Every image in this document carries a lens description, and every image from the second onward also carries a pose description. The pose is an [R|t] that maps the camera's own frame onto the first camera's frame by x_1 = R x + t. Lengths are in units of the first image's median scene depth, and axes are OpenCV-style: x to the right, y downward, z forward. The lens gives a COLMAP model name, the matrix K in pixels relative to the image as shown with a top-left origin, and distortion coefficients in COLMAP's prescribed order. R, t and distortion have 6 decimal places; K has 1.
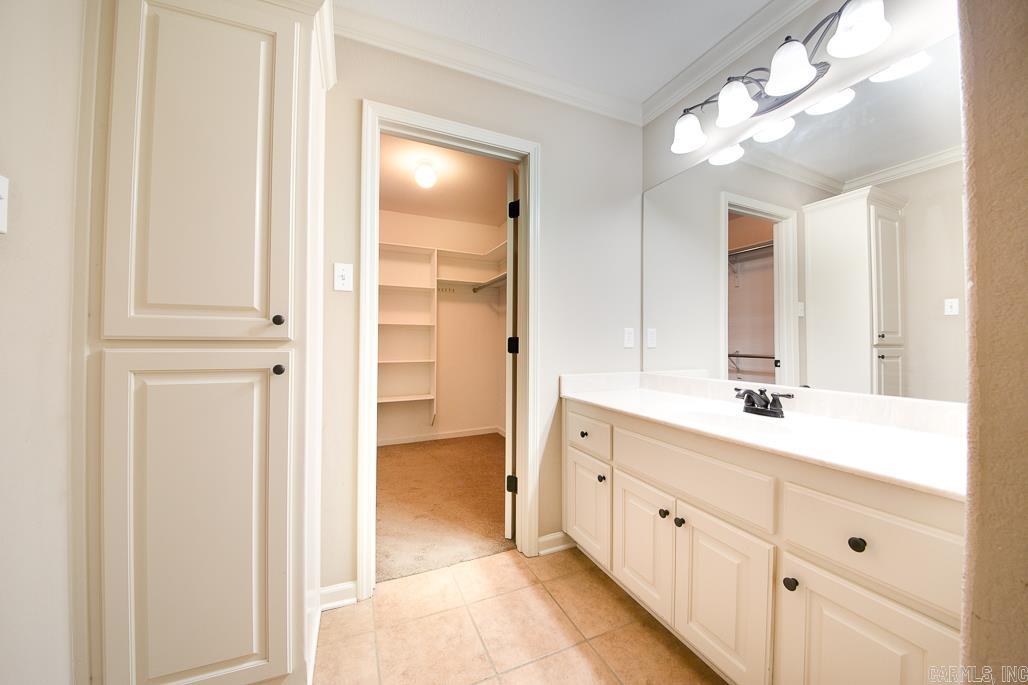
lens RADIAL K [[364.8, 0, 511.7], [0, 364.8, 338.8], [0, 0, 1]] dist [-0.020490, -0.000704]
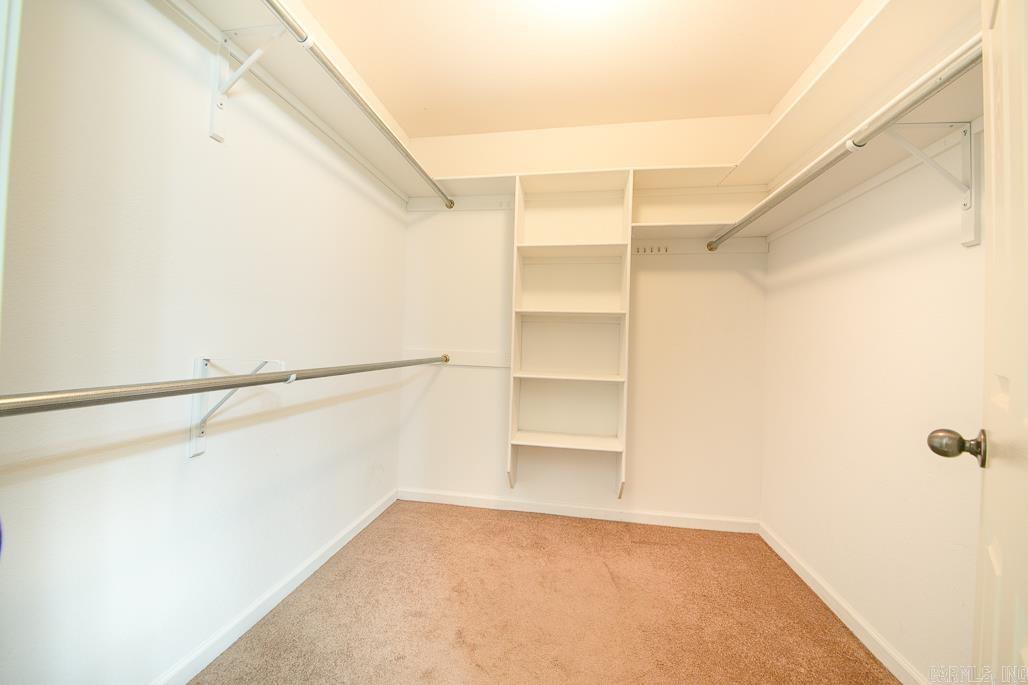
lens RADIAL K [[364.8, 0, 508.9], [0, 364.8, 343.5], [0, 0, 1]] dist [-0.020490, -0.000704]
pose [[0.831627, 0.013526, -0.555171, -0.058169], [-0.014427, 0.999892, 0.002750, 0.007345], [0.555148, 0.005723, 0.831732, 0.457740]]
